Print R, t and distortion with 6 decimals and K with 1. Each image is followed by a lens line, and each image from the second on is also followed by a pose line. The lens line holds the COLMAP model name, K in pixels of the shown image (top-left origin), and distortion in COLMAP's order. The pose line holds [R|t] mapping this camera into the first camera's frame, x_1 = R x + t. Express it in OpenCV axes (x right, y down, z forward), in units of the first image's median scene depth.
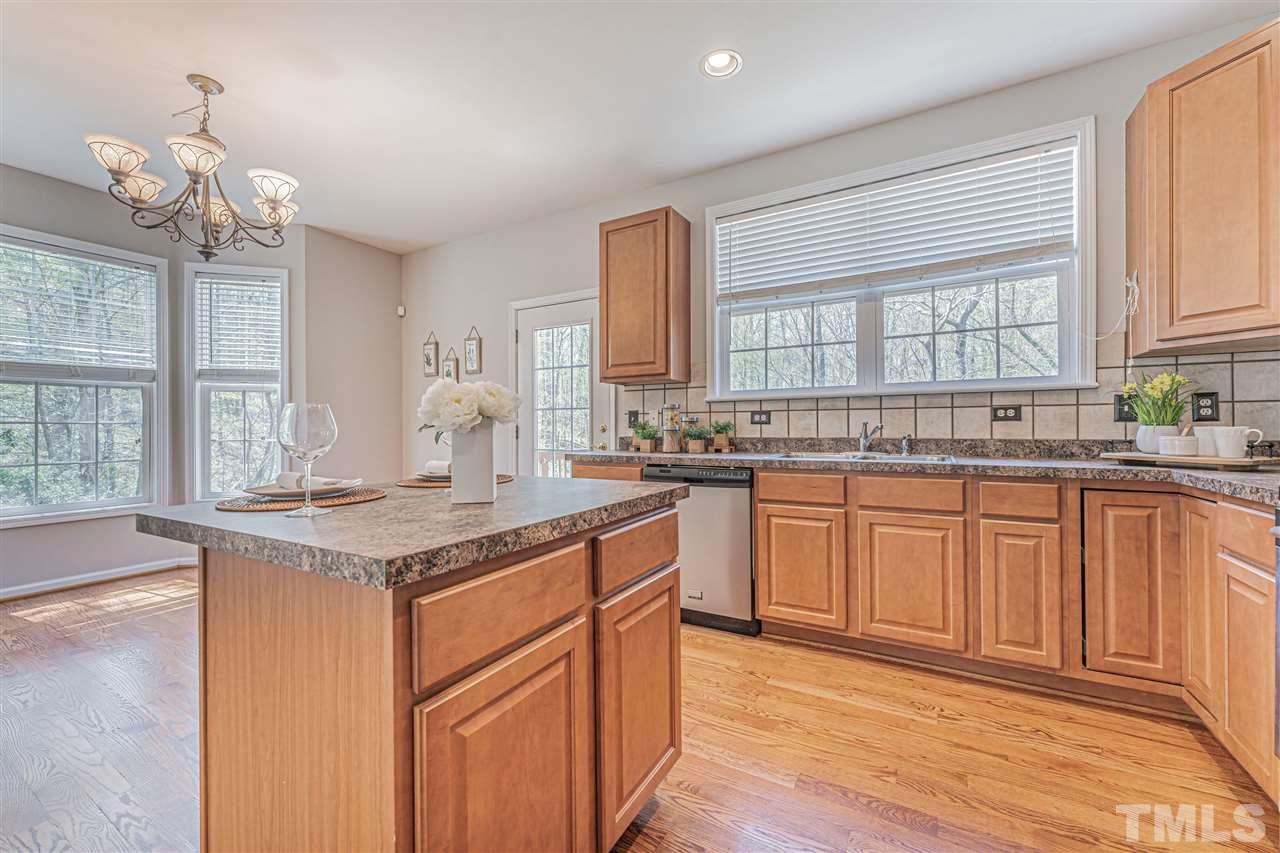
lens RADIAL K [[512.9, 0, 635.0], [0, 512.9, 425.9], [0, 0, 1]] dist [-0.001526, -0.000439]
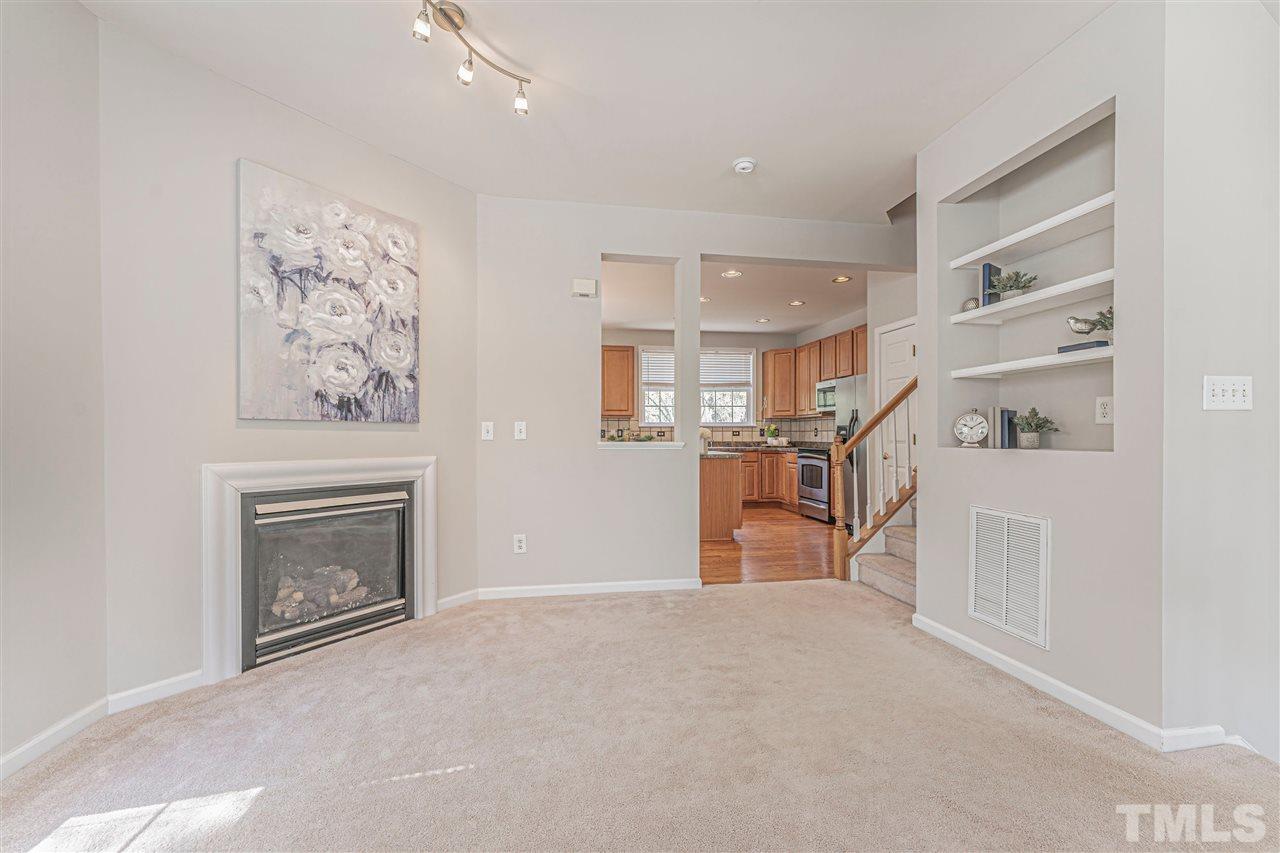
lens RADIAL K [[512.9, 0, 642.9], [0, 512.9, 433.0], [0, 0, 1]] dist [-0.001526, -0.000439]
pose [[0.761077, 0.006832, 0.648625, -1.772170], [-0.004092, 0.999975, -0.005732, -0.006219], [-0.648648, 0.001708, 0.761086, -1.051811]]
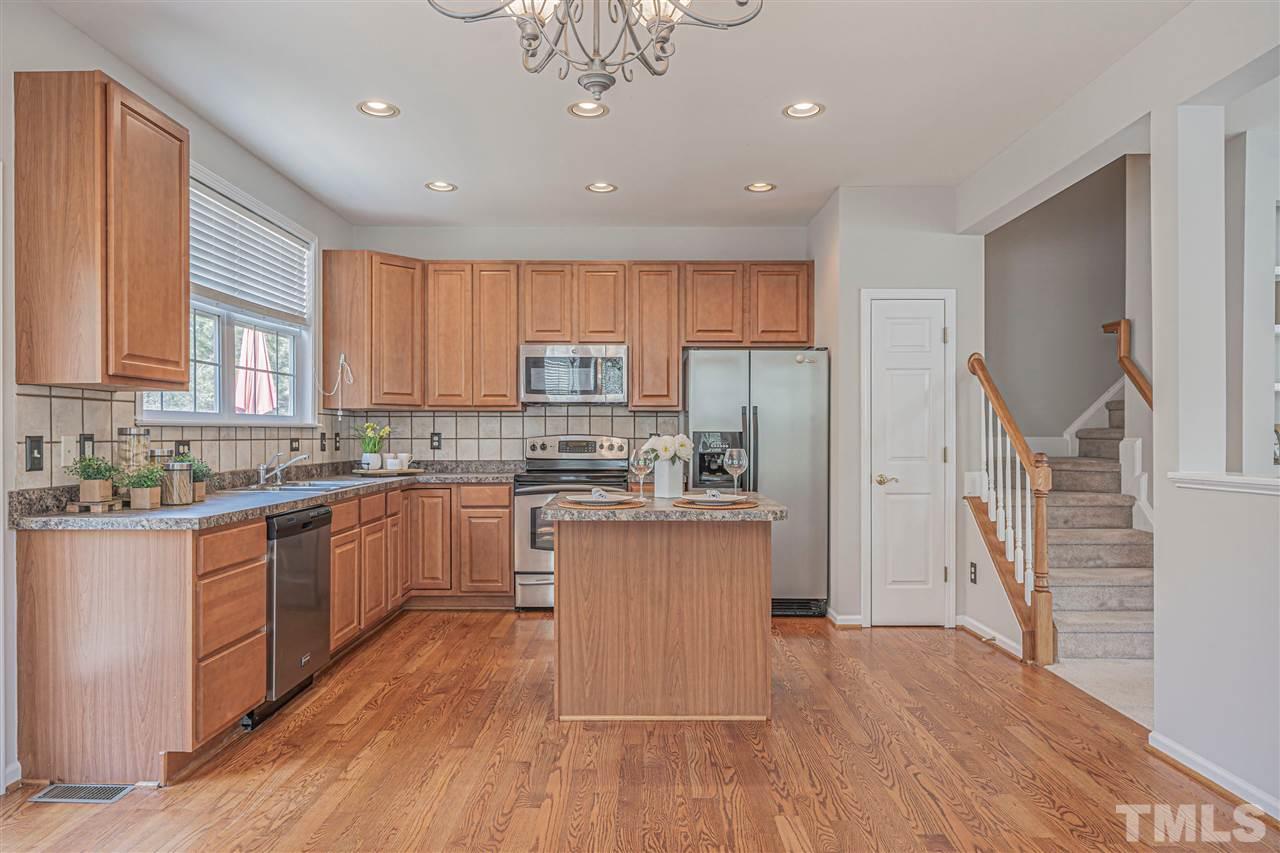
lens RADIAL K [[800.9, 0, 636.0], [0, 800.9, 434.9], [0, 0, 1]] dist [0.008076, -0.007198]
pose [[-0.500840, 0.006198, 0.865518, -1.345234], [0.002454, 0.999981, -0.005741, -0.034922], [-0.865536, -0.000751, -0.500846, 1.227119]]
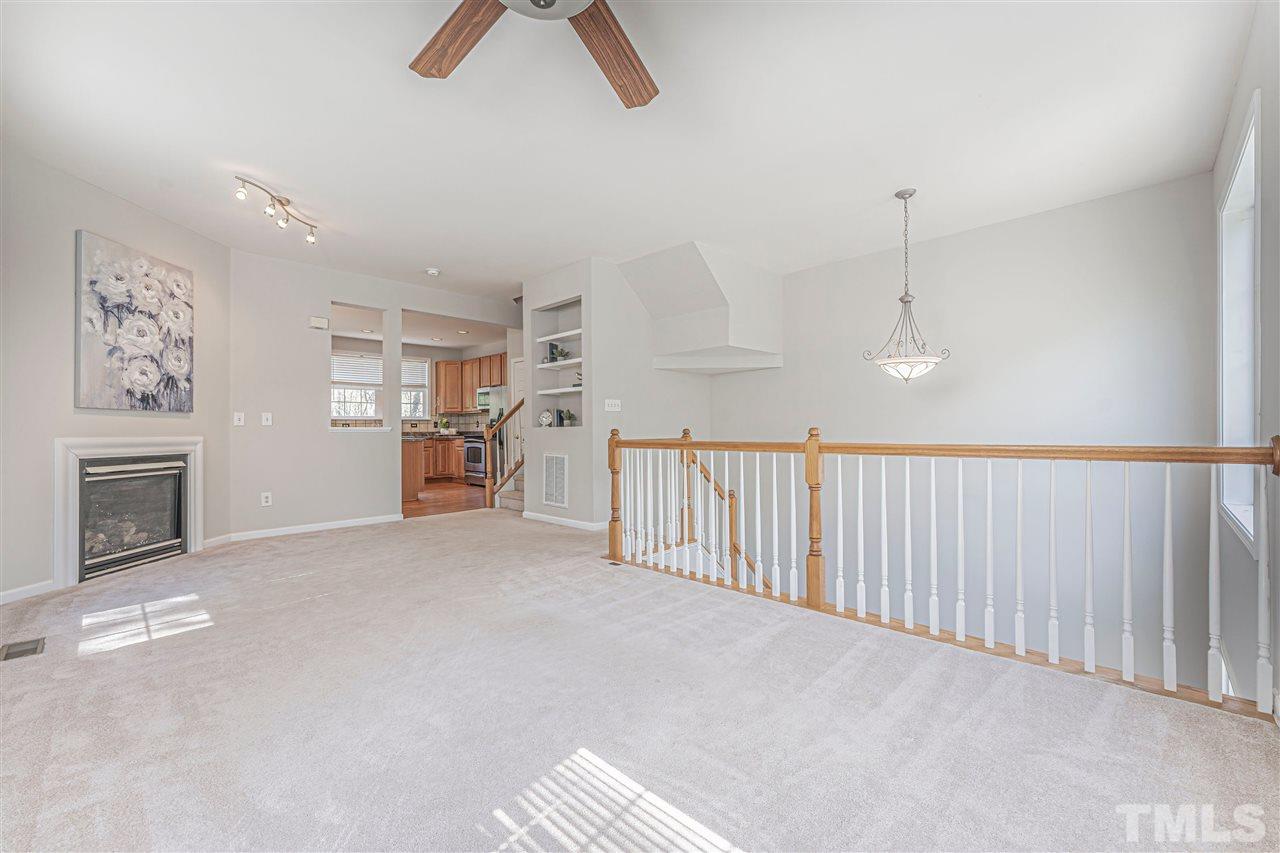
lens RADIAL K [[512.9, 0, 632.4], [0, 512.9, 427.7], [0, 0, 1]] dist [-0.001526, -0.000439]
pose [[0.251412, 0.008019, 0.967847, -2.675026], [0.005726, 0.999936, -0.009773, 0.040999], [-0.967863, 0.007999, 0.251350, -1.631144]]
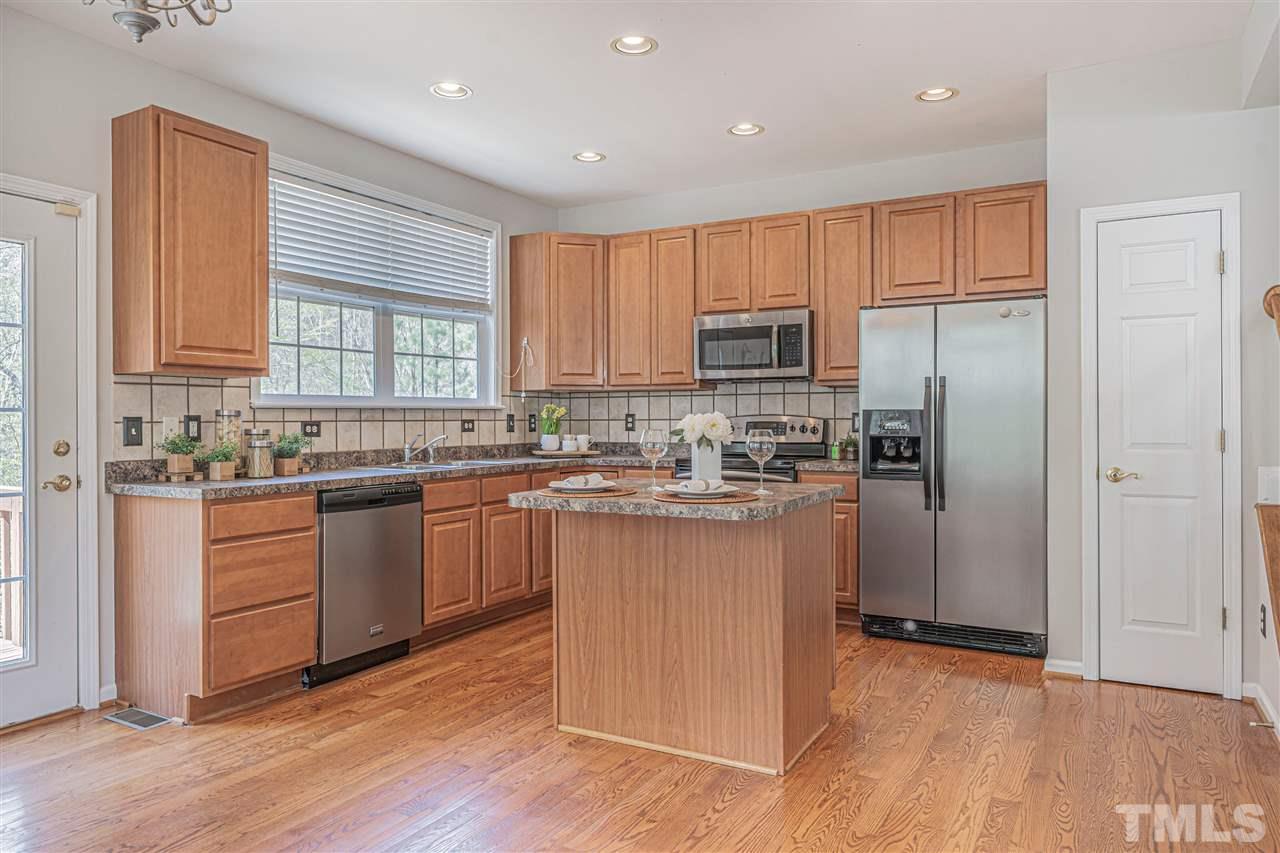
lens RADIAL K [[845.3, 0, 641.0], [0, 845.3, 419.6], [0, 0, 1]] dist [0.001294, 0.000504]
pose [[-0.019670, 0.006103, 0.999788, -1.396161], [0.003796, 0.999975, -0.006030, -0.025650], [-0.999799, 0.003676, -0.019692, 0.587460]]
